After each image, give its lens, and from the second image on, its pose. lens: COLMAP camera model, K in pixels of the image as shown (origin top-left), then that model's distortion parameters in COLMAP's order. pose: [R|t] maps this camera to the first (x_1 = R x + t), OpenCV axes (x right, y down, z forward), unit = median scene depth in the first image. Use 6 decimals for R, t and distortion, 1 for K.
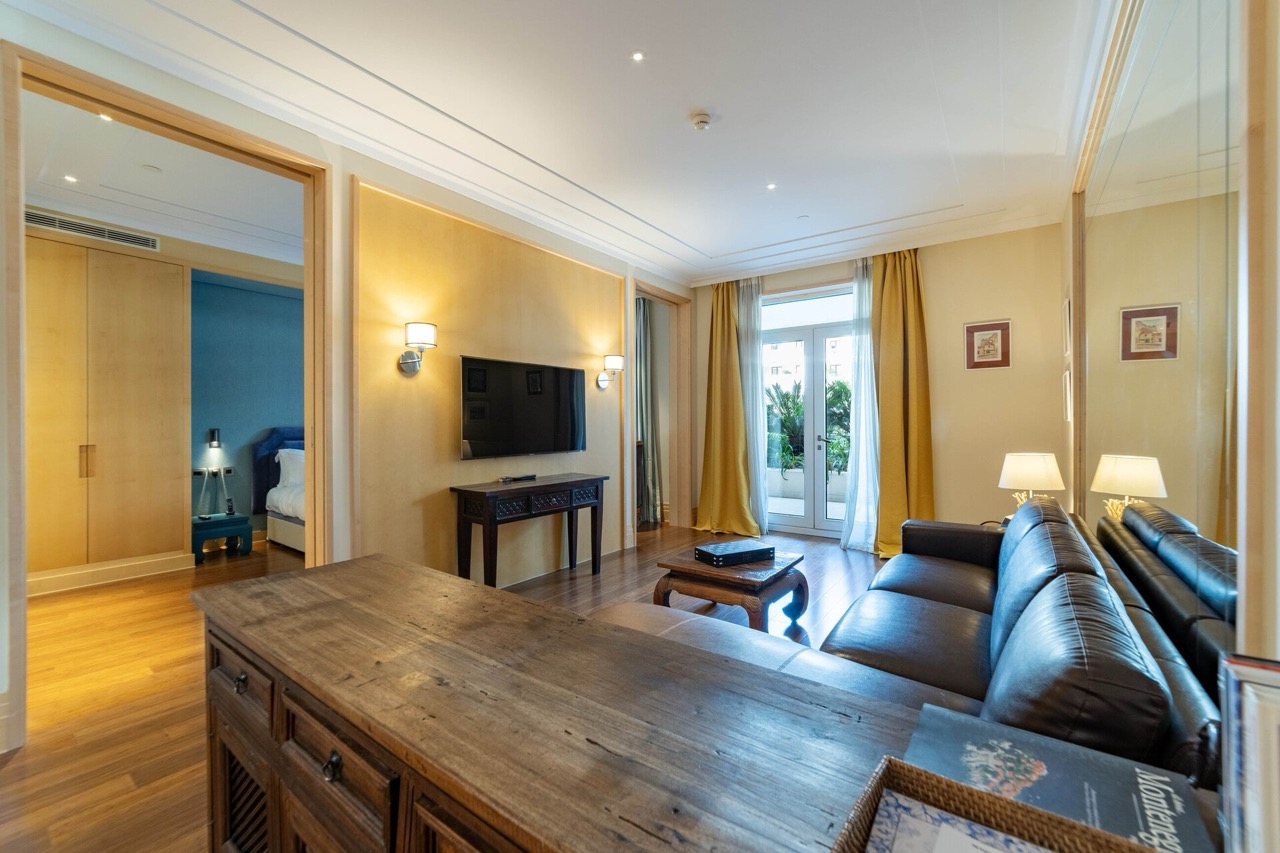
lens RADIAL K [[510.1, 0, 640.0], [0, 510.1, 426.5], [0, 0, 1]] dist [-0.012181, -0.000181]
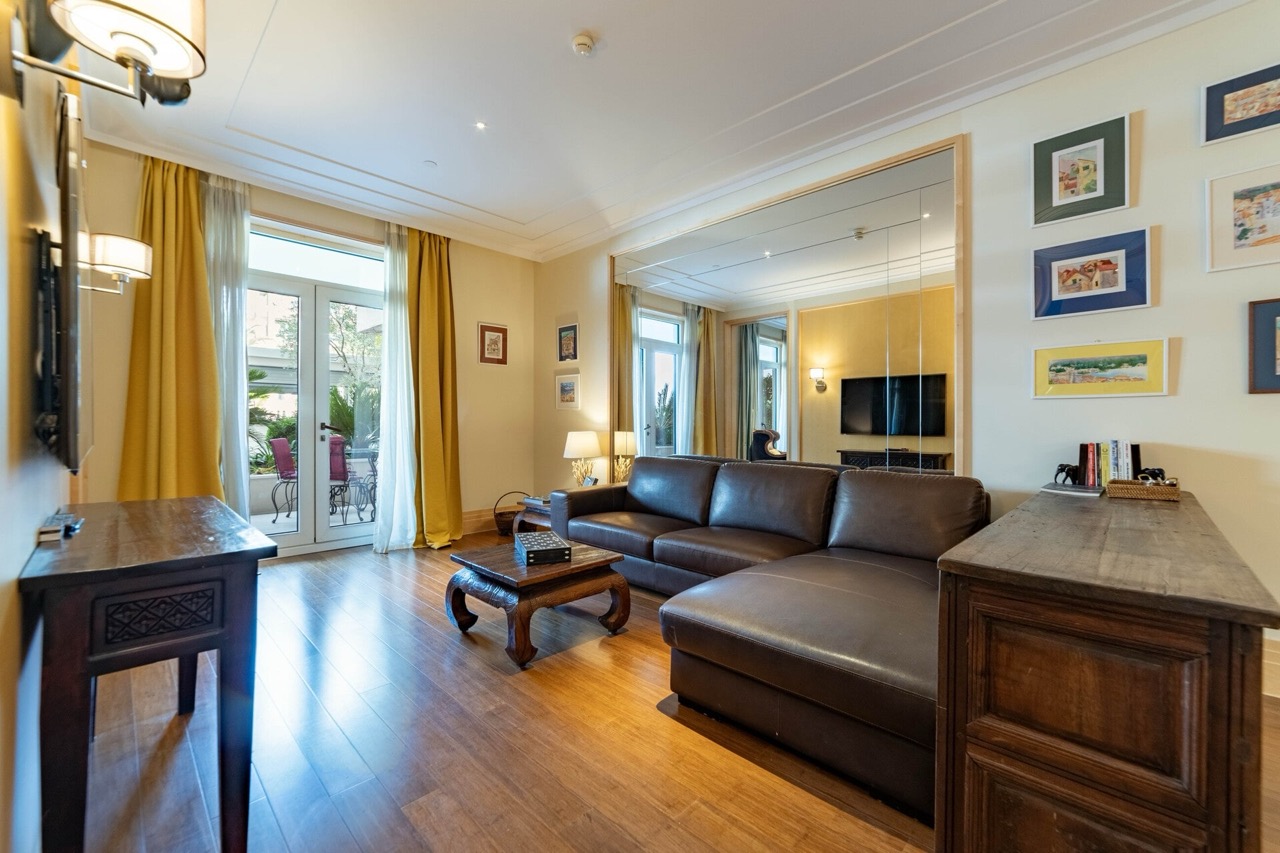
lens RADIAL K [[510.1, 0, 640.0], [0, 510.1, 426.5], [0, 0, 1]] dist [-0.012181, -0.000181]
pose [[0.148642, -0.001611, 0.988890, -0.426881], [0.006103, 0.999981, 0.000712, 0.030637], [-0.988872, 0.005929, 0.148649, 0.486166]]
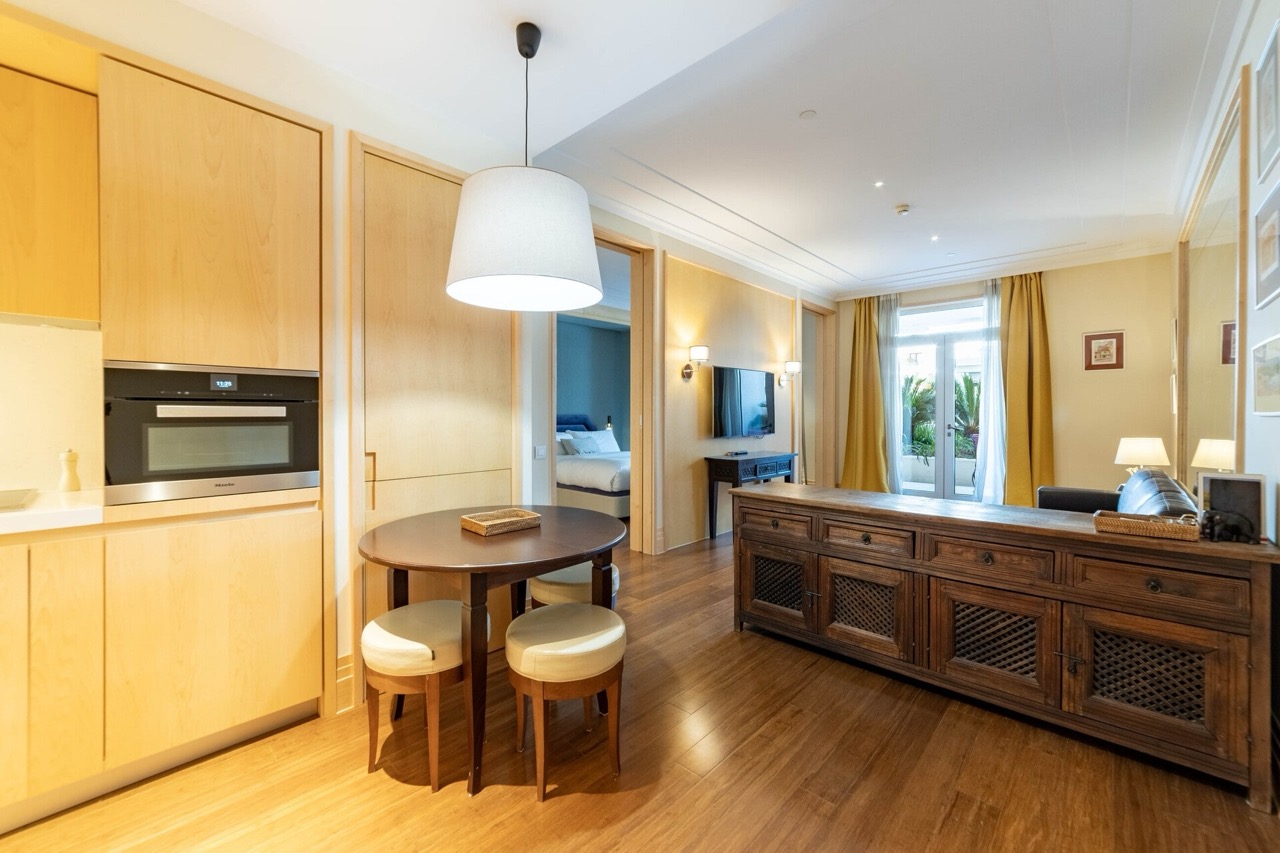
lens RADIAL K [[525.8, 0, 645.2], [0, 525.8, 421.3], [0, 0, 1]] dist [-0.020764, 0.008407]
pose [[0.994650, 0.005089, -0.103179, -0.283697], [-0.004384, 0.999965, 0.007056, 0.005275], [0.103211, -0.006566, 0.994638, -0.361908]]
